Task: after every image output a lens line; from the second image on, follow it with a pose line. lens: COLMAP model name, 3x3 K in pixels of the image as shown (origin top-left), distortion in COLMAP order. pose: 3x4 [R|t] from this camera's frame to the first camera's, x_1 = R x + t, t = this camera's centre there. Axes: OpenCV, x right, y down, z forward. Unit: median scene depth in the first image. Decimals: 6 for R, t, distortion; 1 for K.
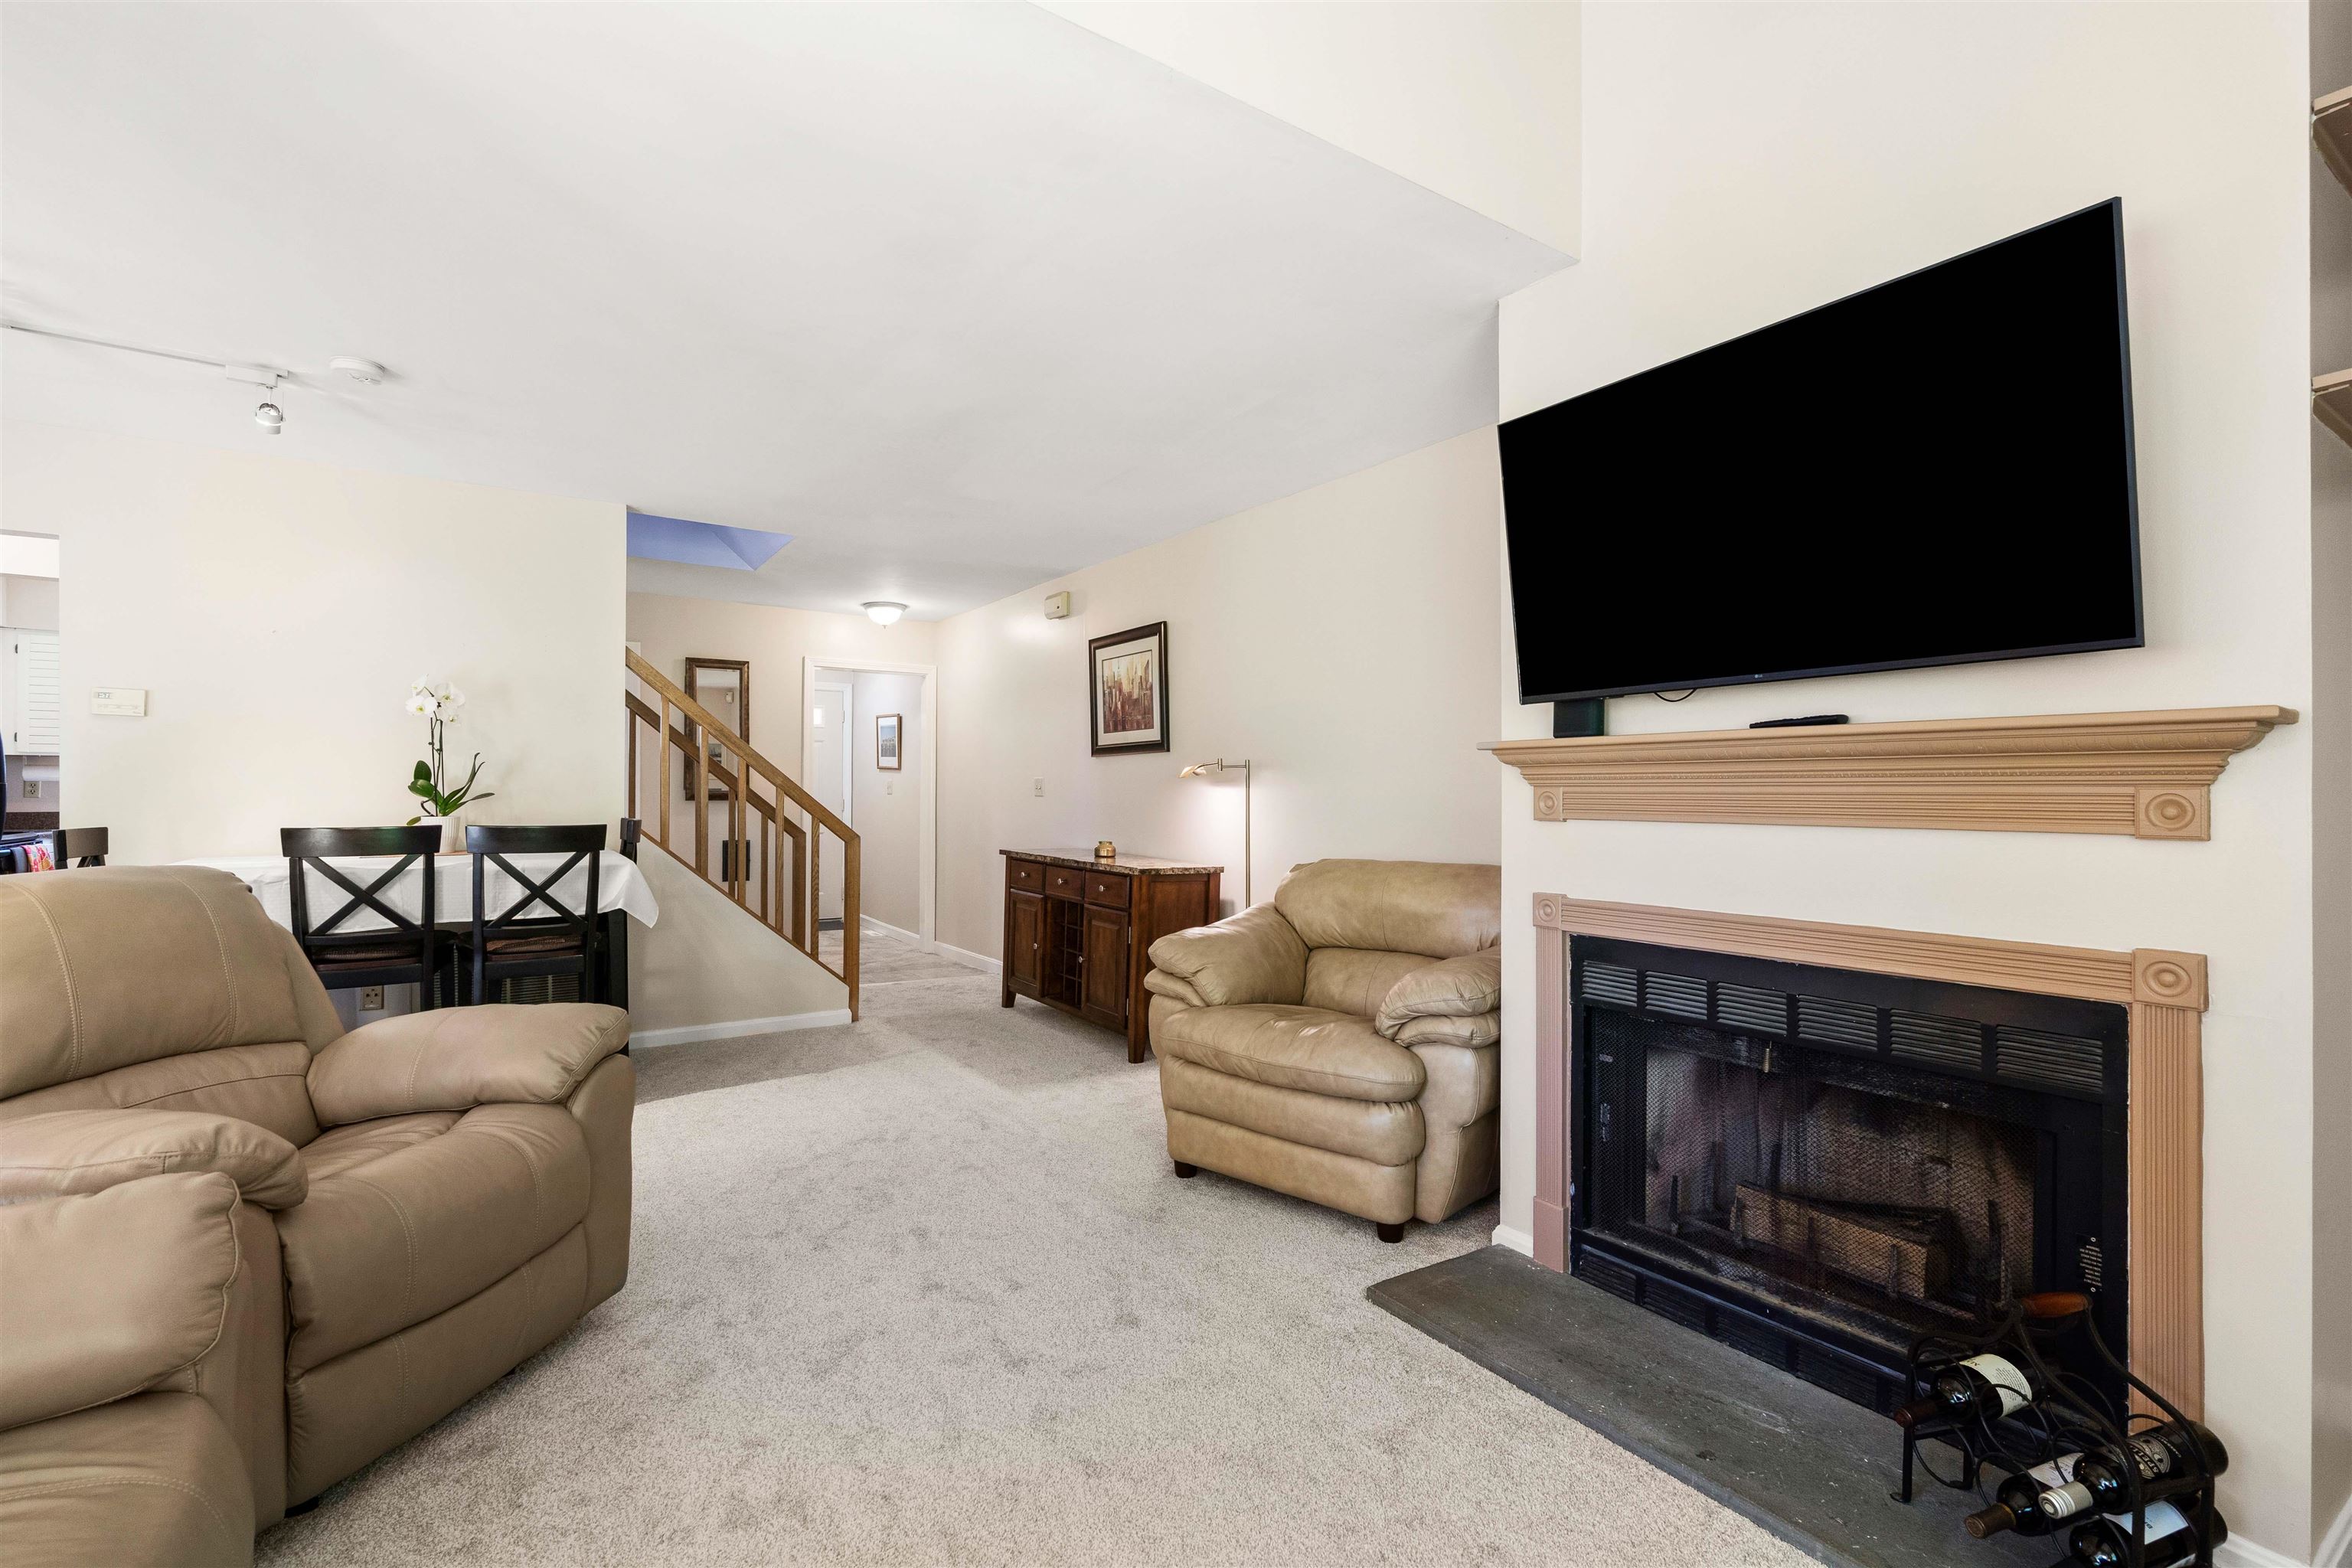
lens RADIAL K [[1068.4, 0, 1181.1], [0, 1068.4, 784.7], [0, 0, 1]] dist [-0.008883, 0.002858]
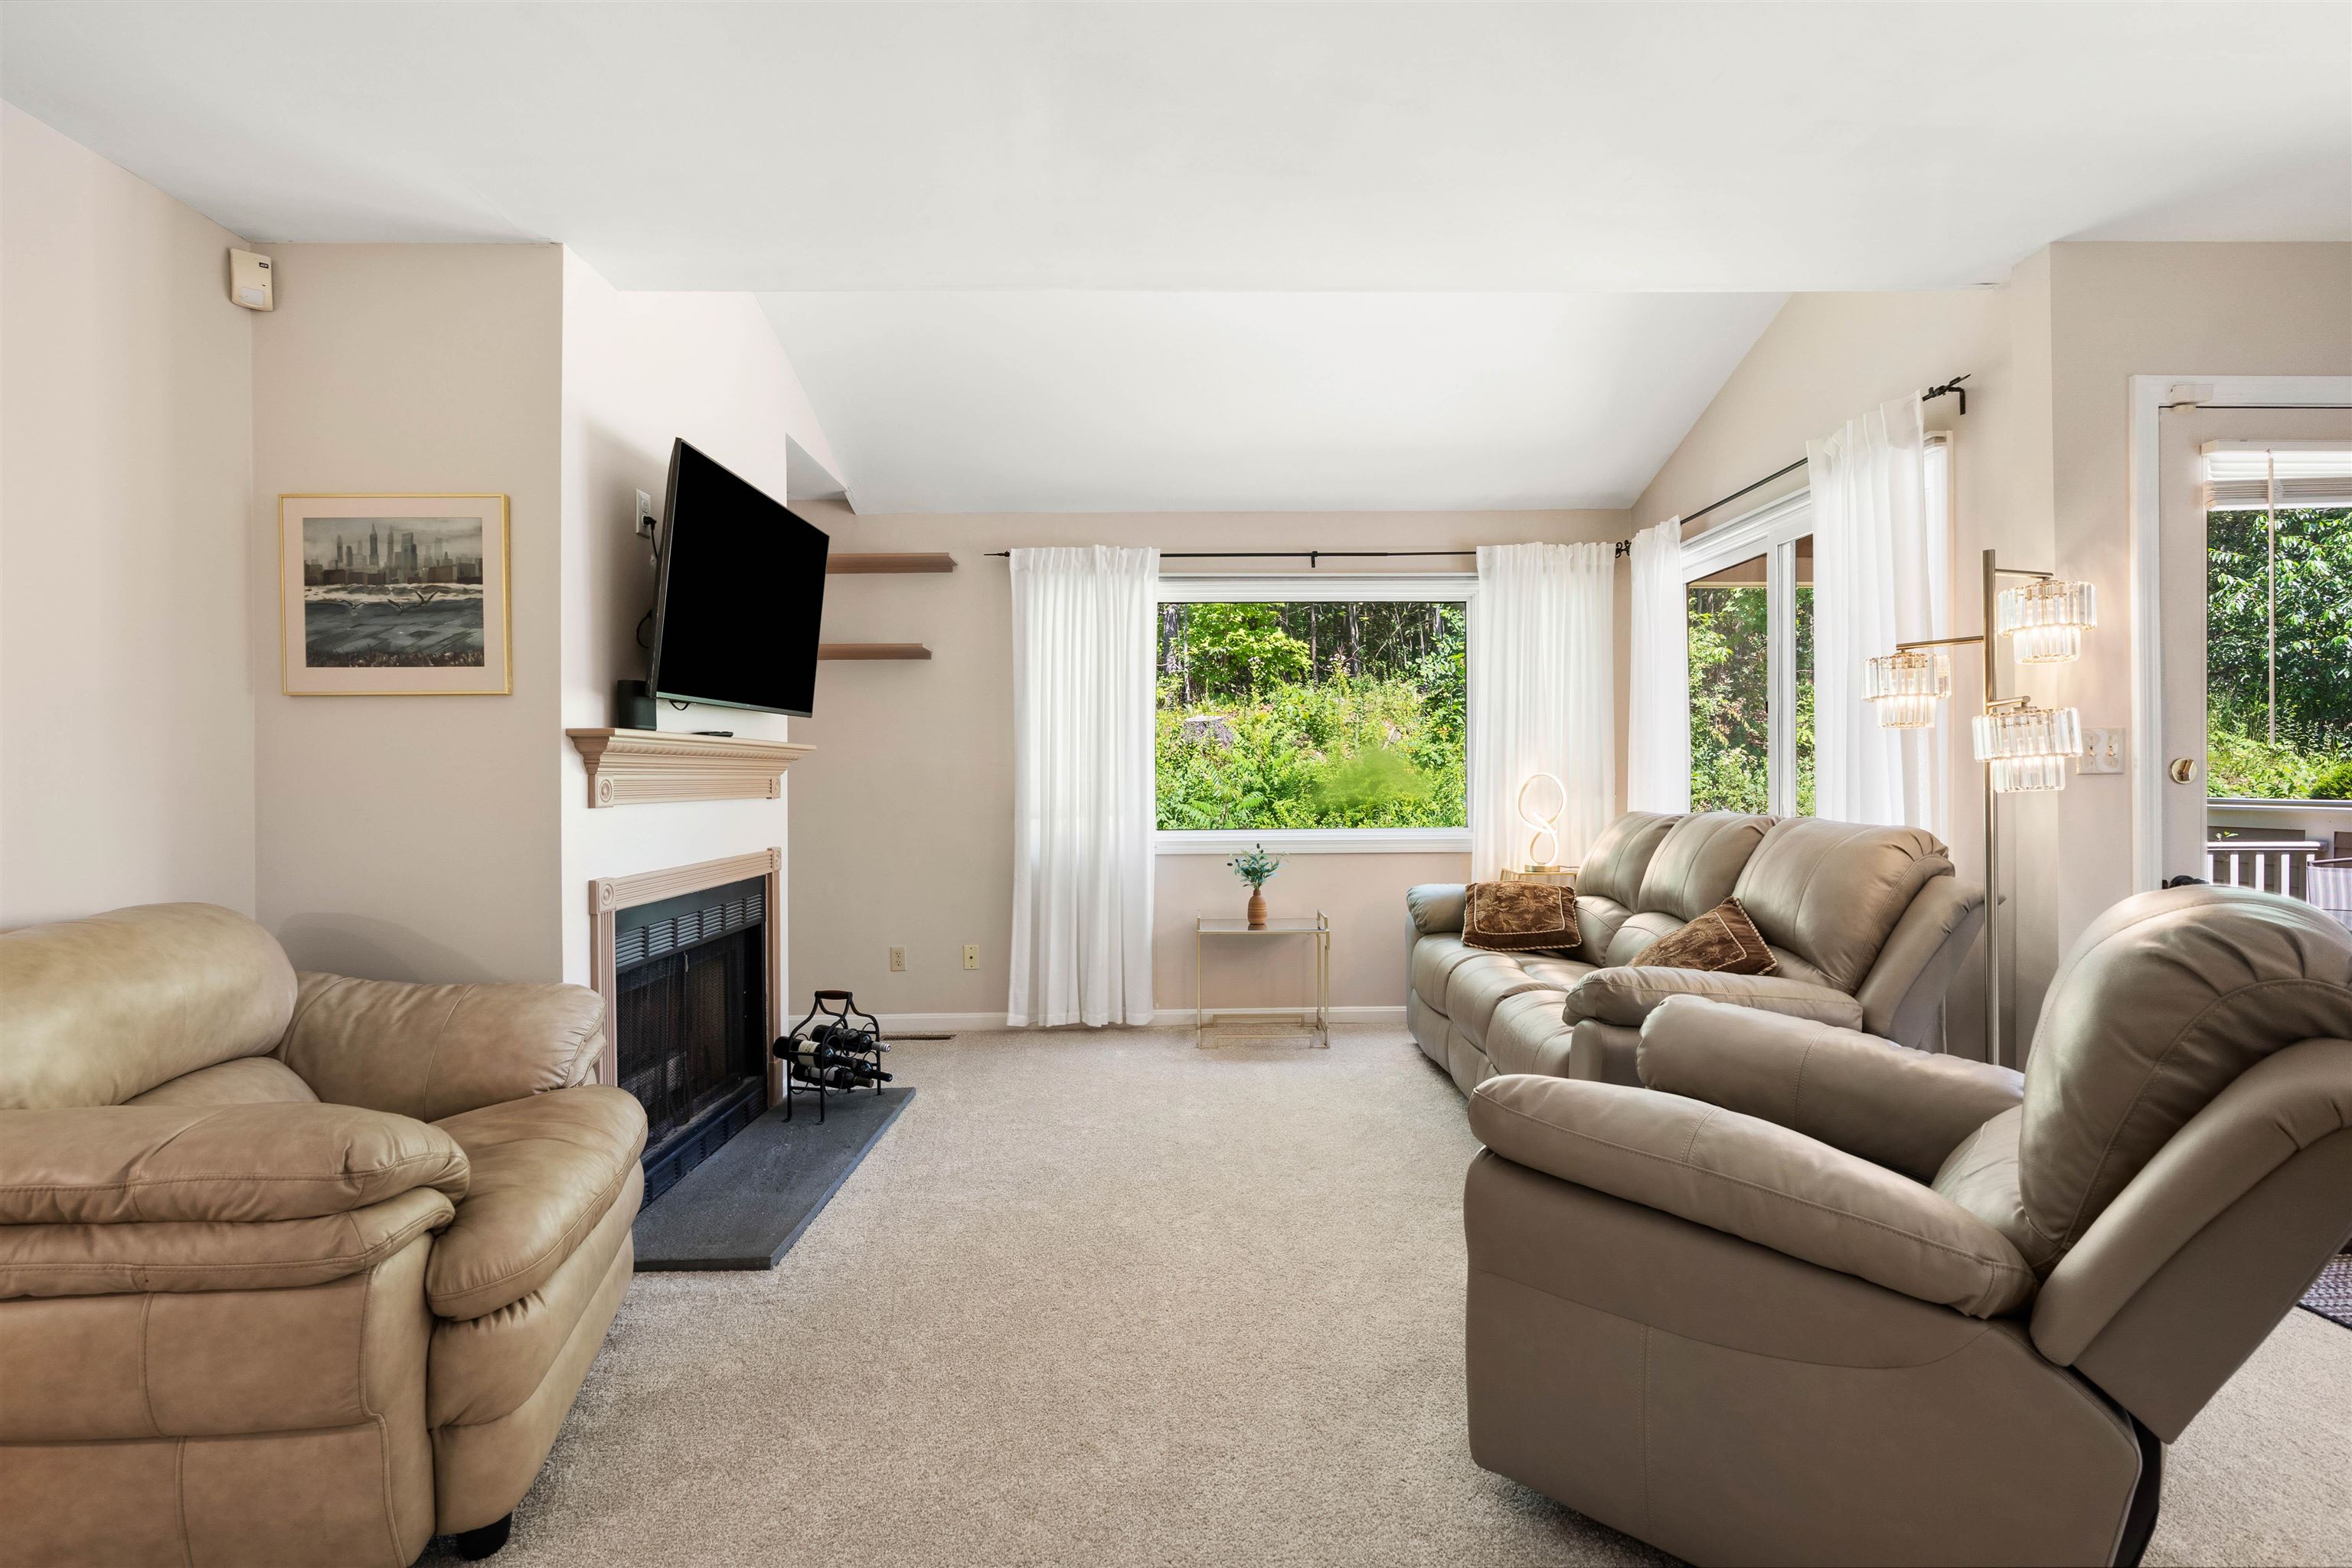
lens RADIAL K [[1068.4, 0, 1186.6], [0, 1068.4, 789.8], [0, 0, 1]] dist [-0.008883, 0.002858]
pose [[-0.841505, -0.004533, 0.540230, -0.488199], [0.000305, 0.999961, 0.008865, 0.005376], [-0.540249, 0.007625, -0.841470, 1.117023]]
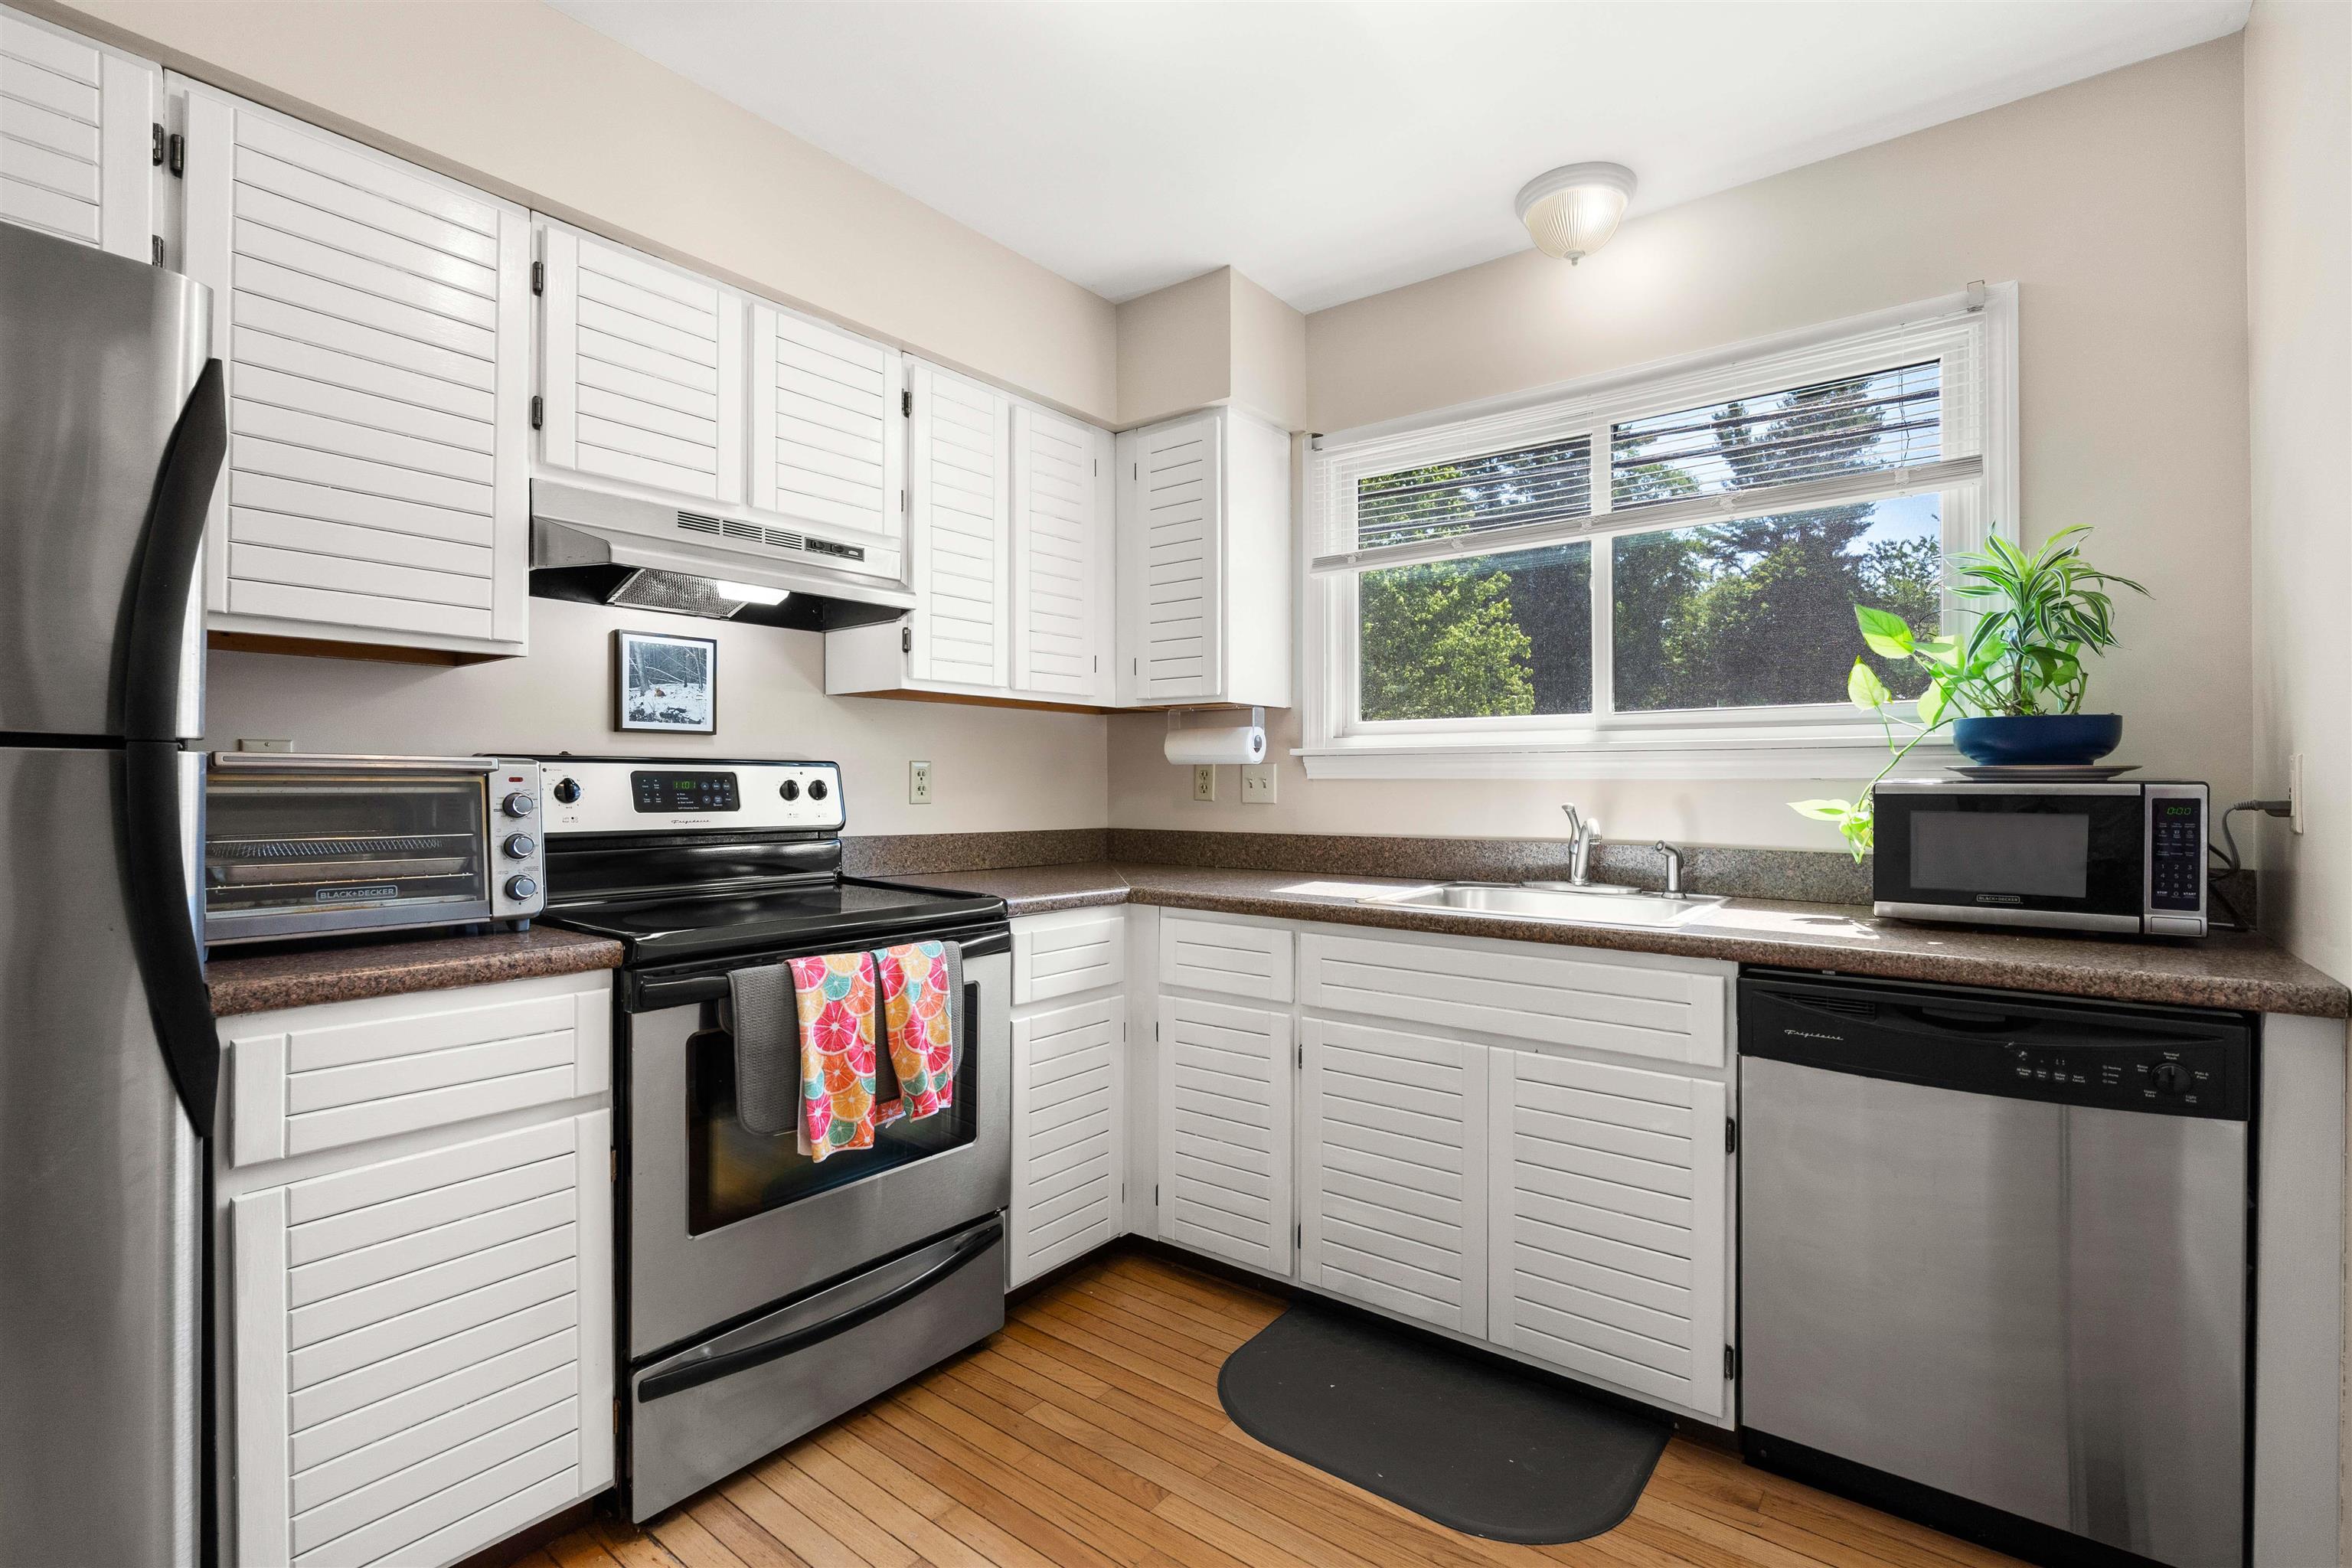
lens RADIAL K [[1068.4, 0, 1186.2], [0, 1068.4, 784.3], [0, 0, 1]] dist [-0.008883, 0.002858]
pose [[0.312047, -0.004546, -0.950056, -1.155415], [0.007082, 0.999972, -0.002459, 0.012492], [0.950040, -0.005961, 0.312070, 1.550579]]
